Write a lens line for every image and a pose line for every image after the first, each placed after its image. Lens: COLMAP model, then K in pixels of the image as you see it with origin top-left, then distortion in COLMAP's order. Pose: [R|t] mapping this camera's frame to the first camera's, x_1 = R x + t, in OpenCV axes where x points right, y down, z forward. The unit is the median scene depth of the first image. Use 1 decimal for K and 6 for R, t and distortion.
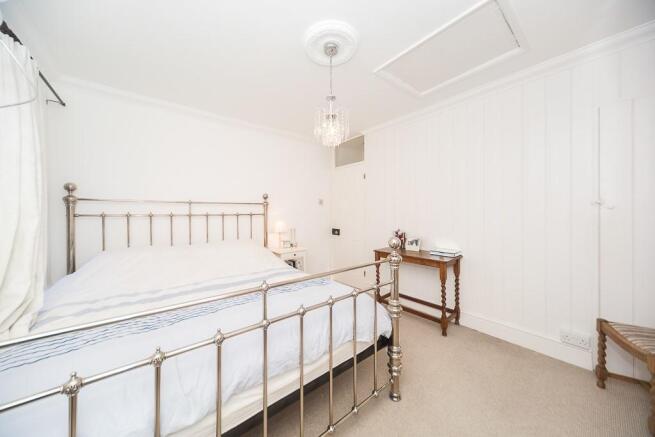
lens RADIAL K [[222.0, 0, 327.5], [0, 222.0, 218.5], [0, 0, 1]] dist [-0.000157, -0.000002]
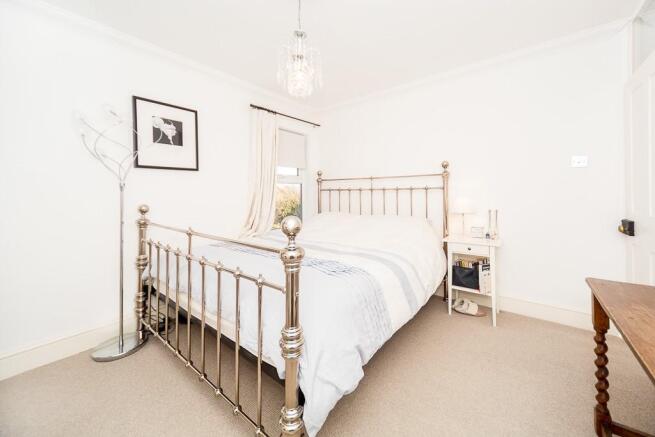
lens RADIAL K [[248.1, 0, 350.2], [0, 248.1, 198.3], [0, 0, 1]] dist [0.001298, 0.000096]
pose [[0.247208, 0.030372, -0.968486, 0.588256], [-0.011556, 0.999530, 0.028396, -0.003936], [0.968894, 0.004172, 0.247443, 0.580388]]
